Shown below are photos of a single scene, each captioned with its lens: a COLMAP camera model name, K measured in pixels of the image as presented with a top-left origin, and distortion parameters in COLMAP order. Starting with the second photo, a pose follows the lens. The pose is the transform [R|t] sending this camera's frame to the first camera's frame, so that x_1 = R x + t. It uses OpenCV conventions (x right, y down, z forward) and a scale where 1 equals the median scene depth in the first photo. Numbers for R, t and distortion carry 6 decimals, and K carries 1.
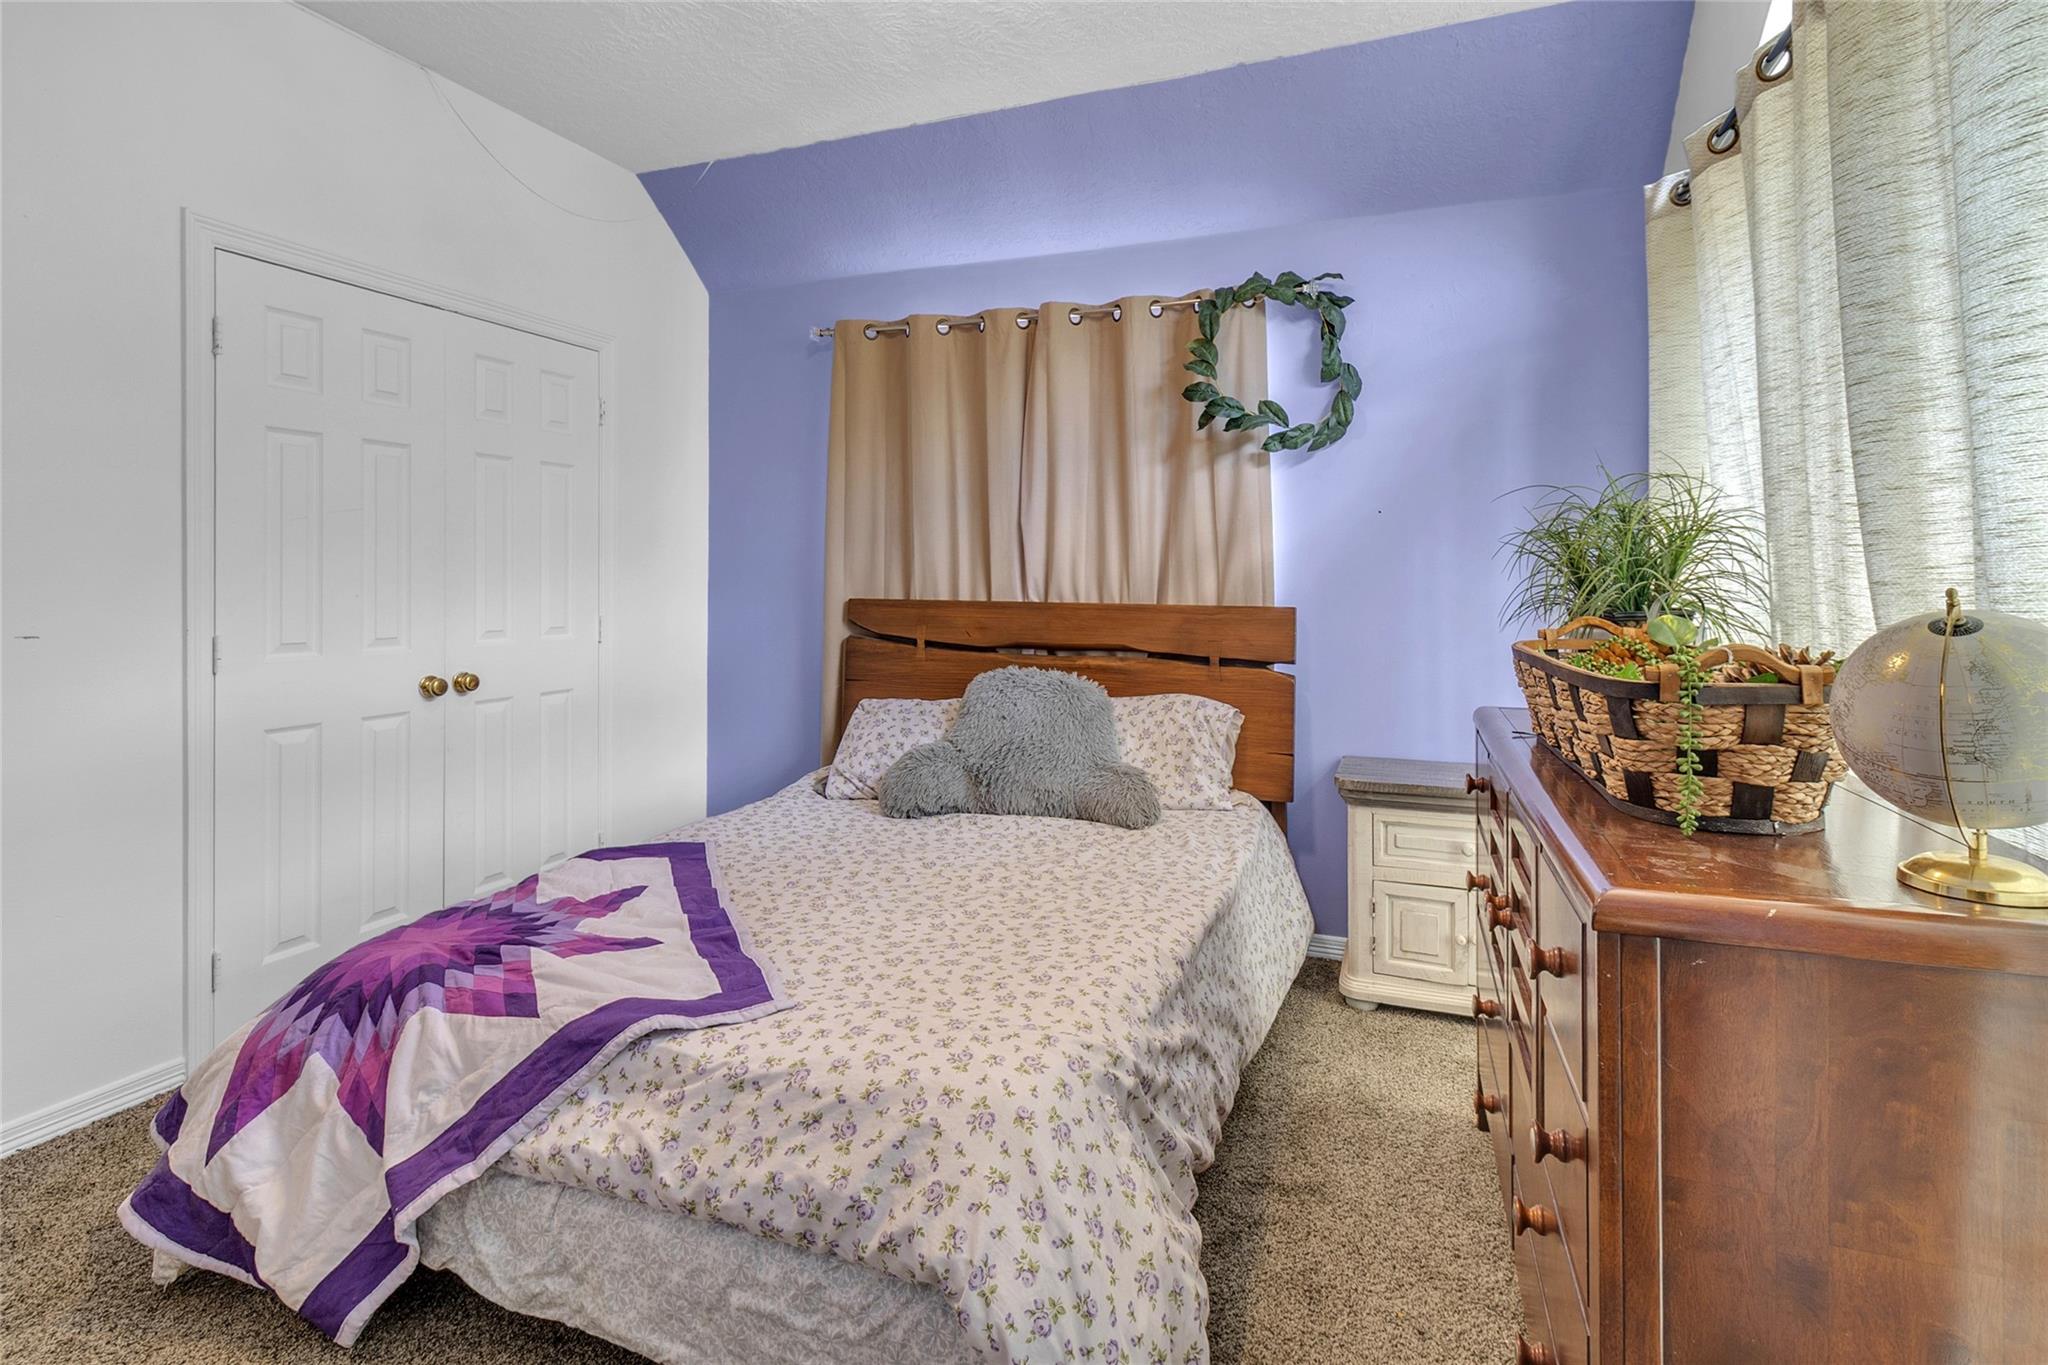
lens RADIAL K [[992.0, 0, 1036.5], [0, 992.0, 562.0], [0, 0, 1]] dist [0.001434, 0.000194]
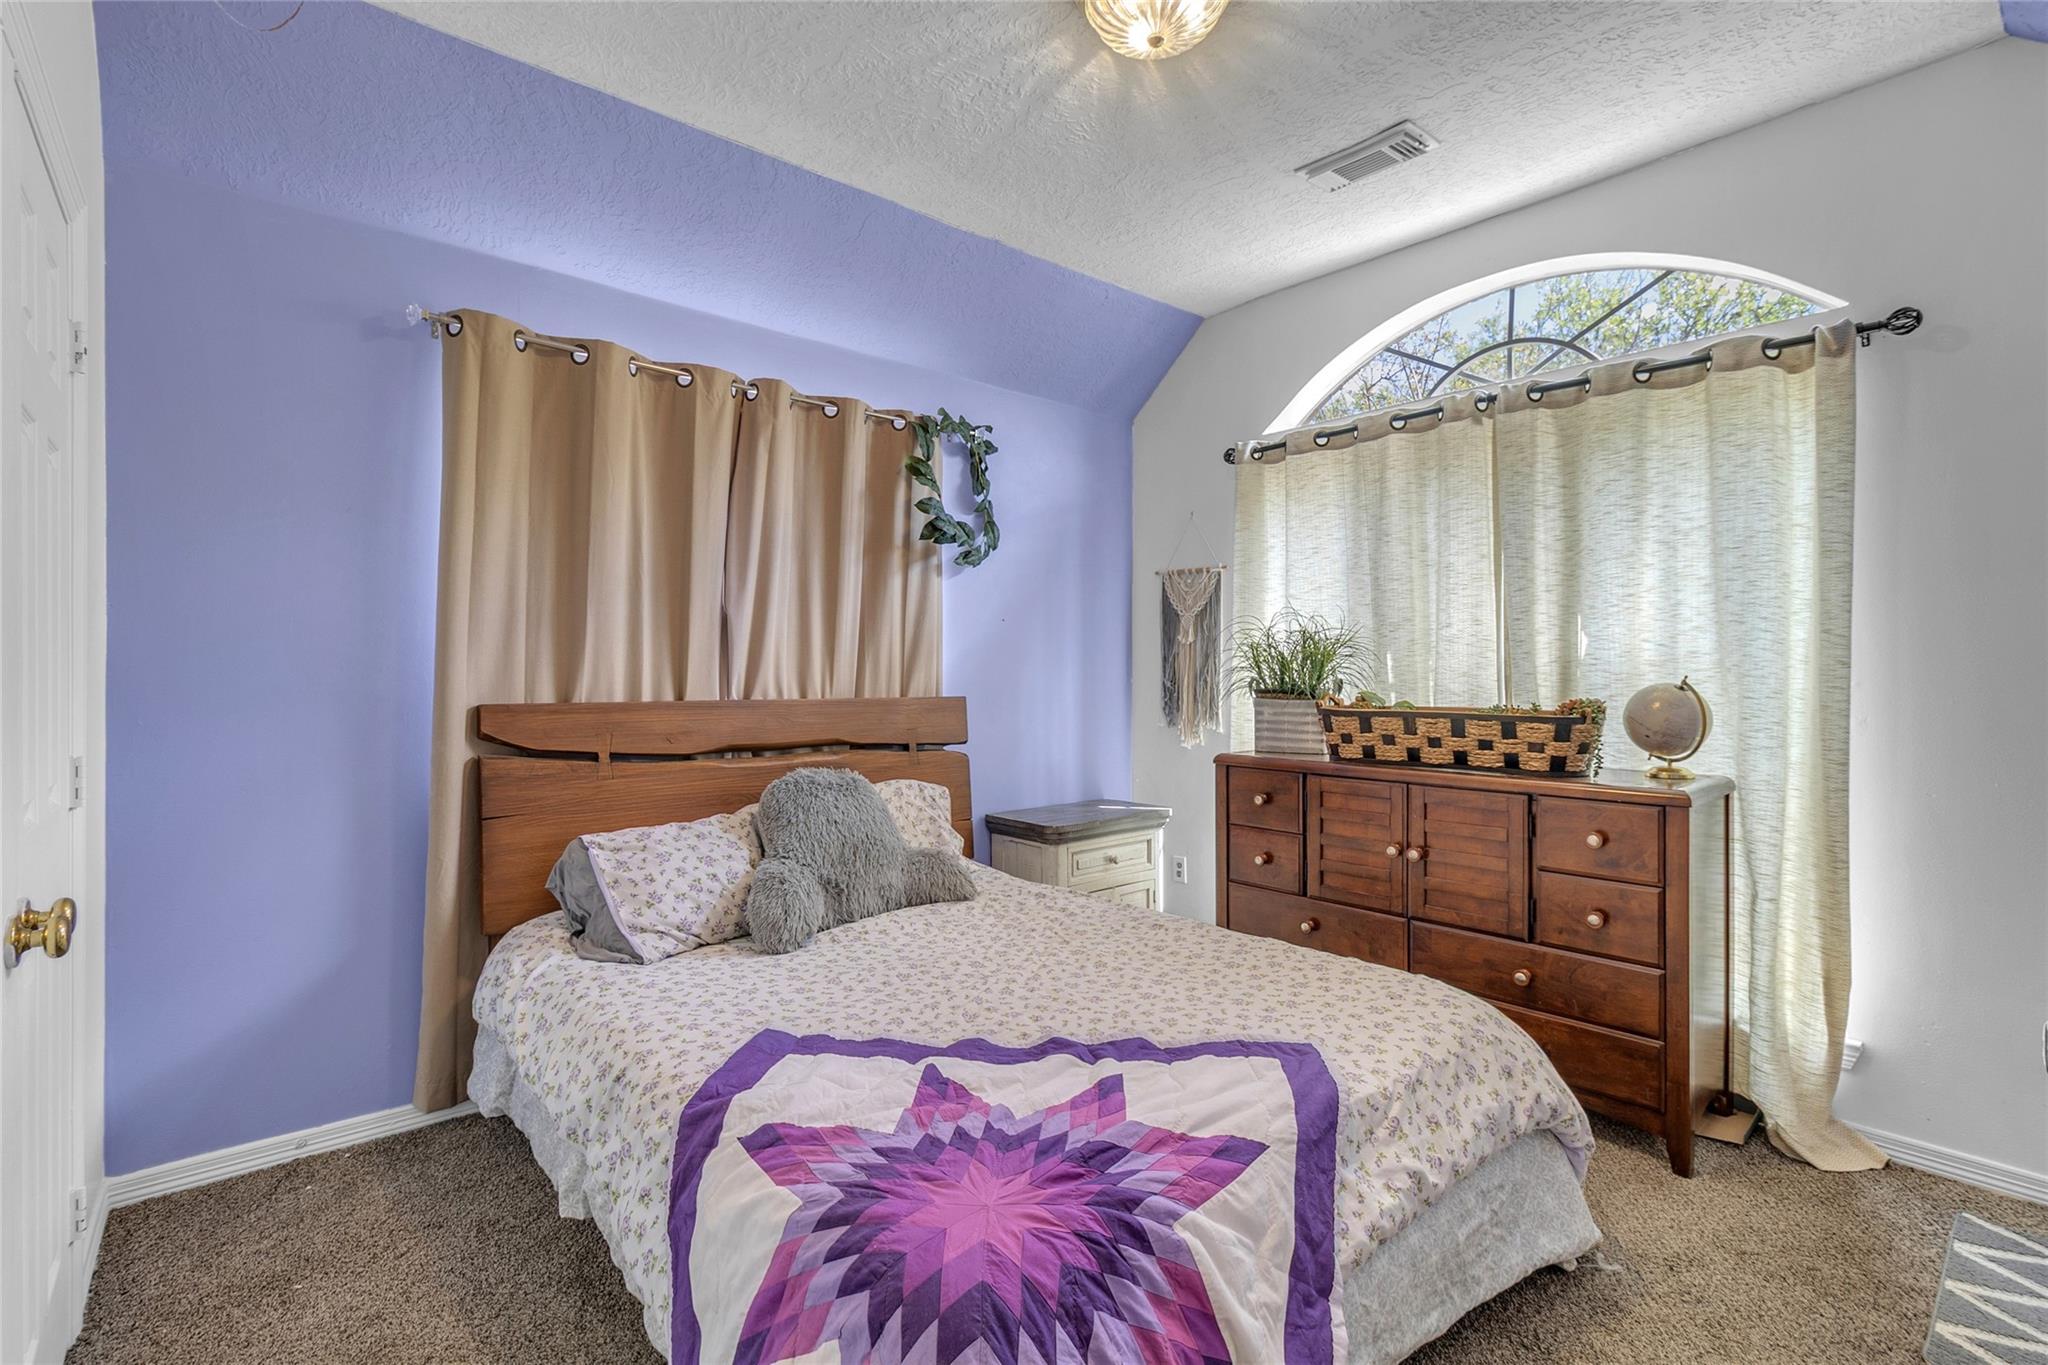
lens RADIAL K [[942.7, 0, 1024.3], [0, 942.7, 652.9], [0, 0, 1]] dist [0.001814, -0.000227]
pose [[0.472018, 0.010446, 0.881527, -0.719122], [-0.010944, 0.999922, -0.005989, -0.000627], [-0.881521, -0.006820, 0.472096, 0.402486]]
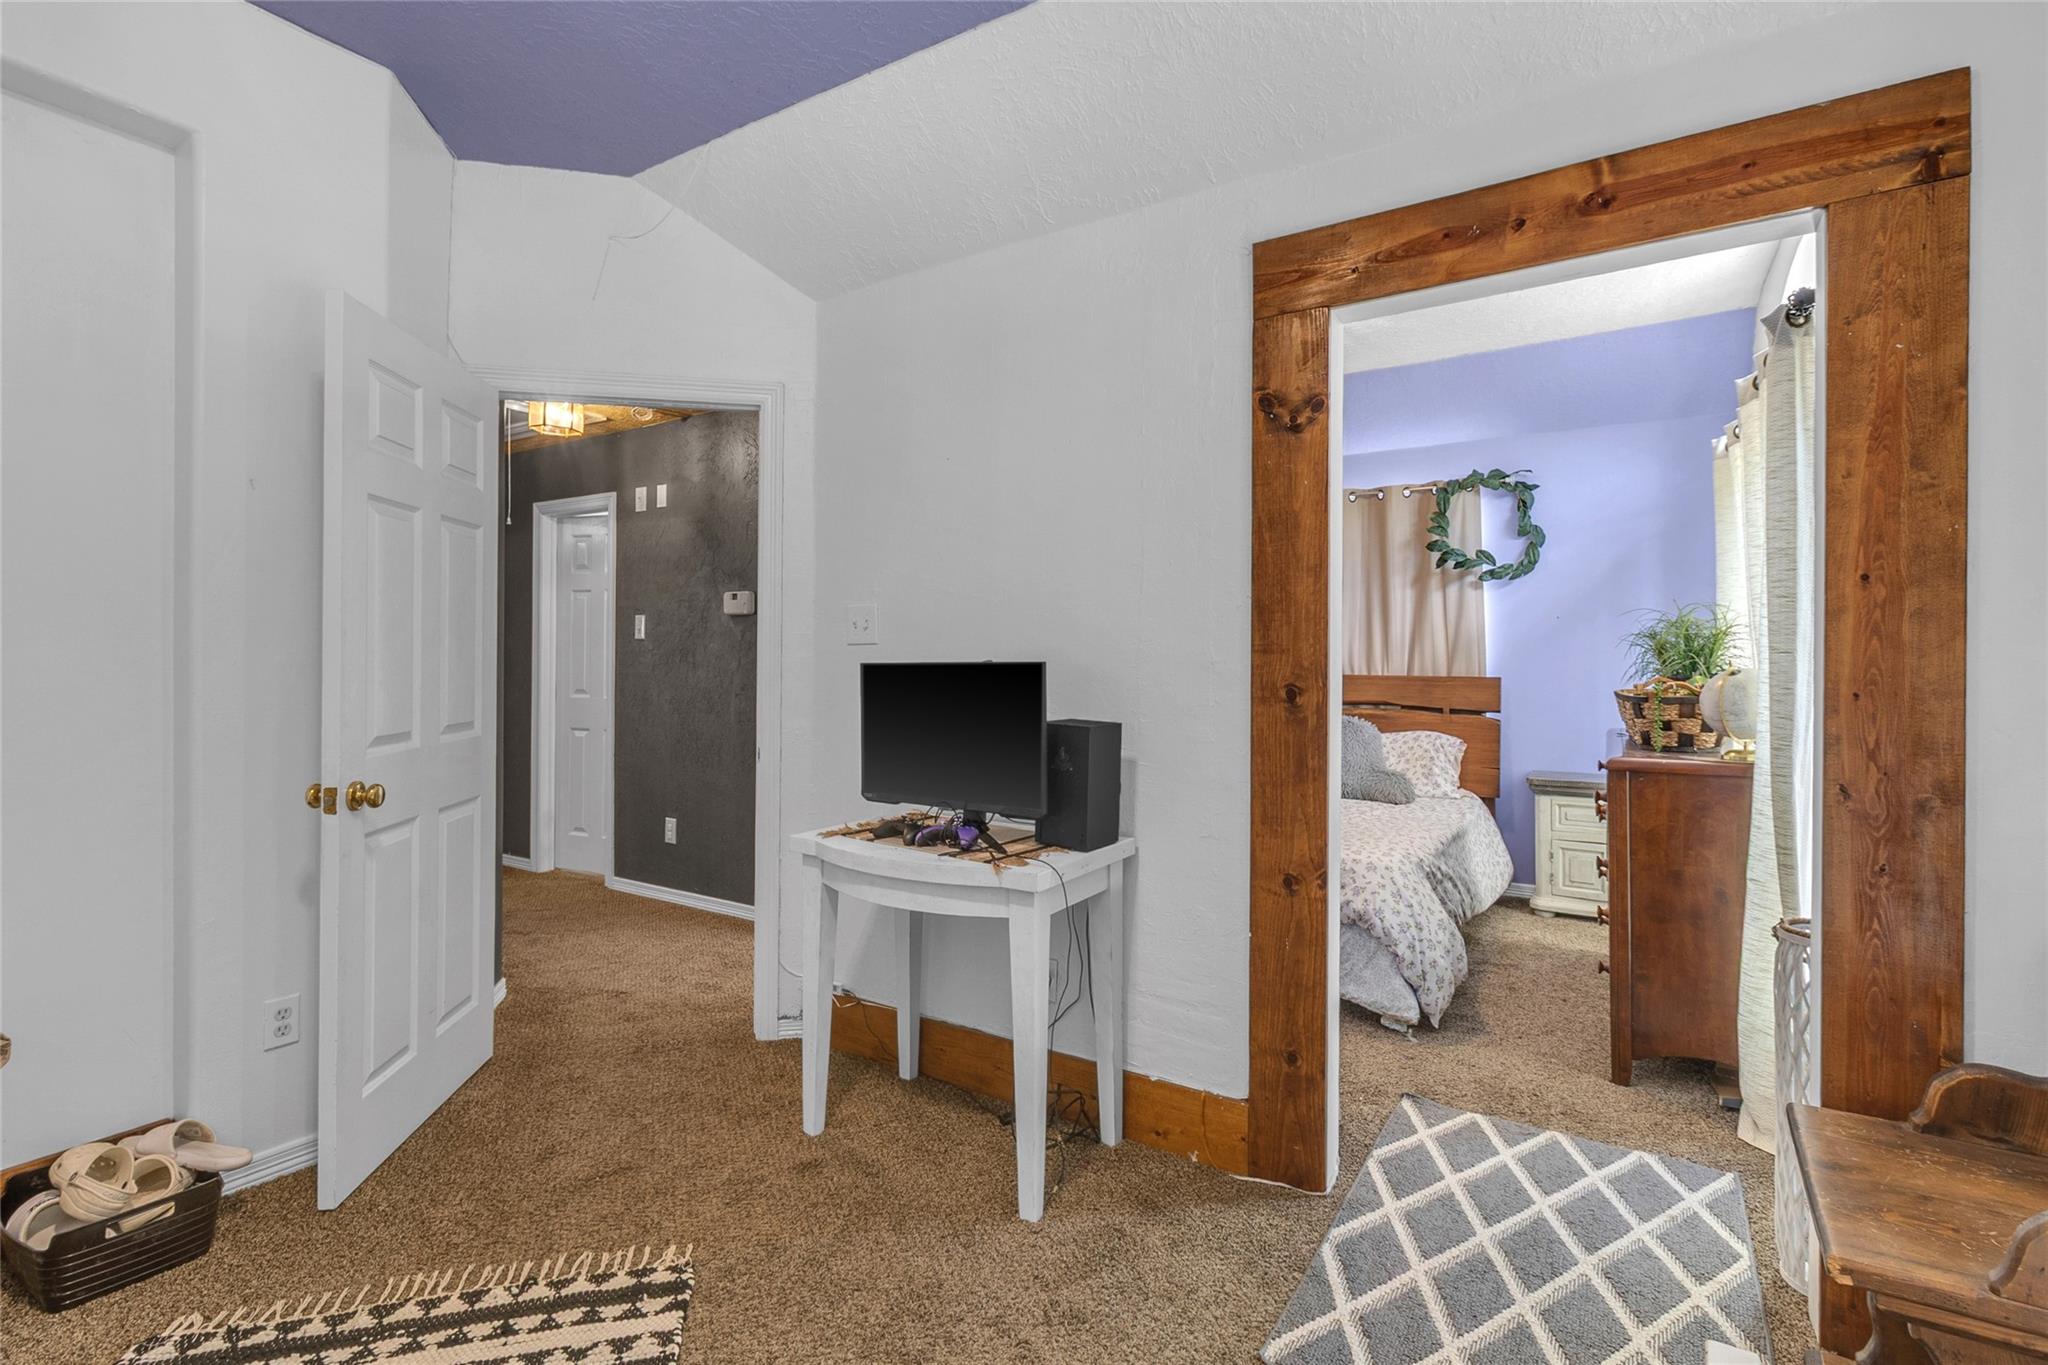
lens RADIAL K [[942.7, 0, 1024.3], [0, 942.7, 652.9], [0, 0, 1]] dist [0.001814, -0.000227]
pose [[0.977994, -0.004269, -0.208588, -0.178024], [0.005704, 0.999964, 0.006280, -0.008033], [0.208554, -0.007331, 0.977983, -0.665445]]
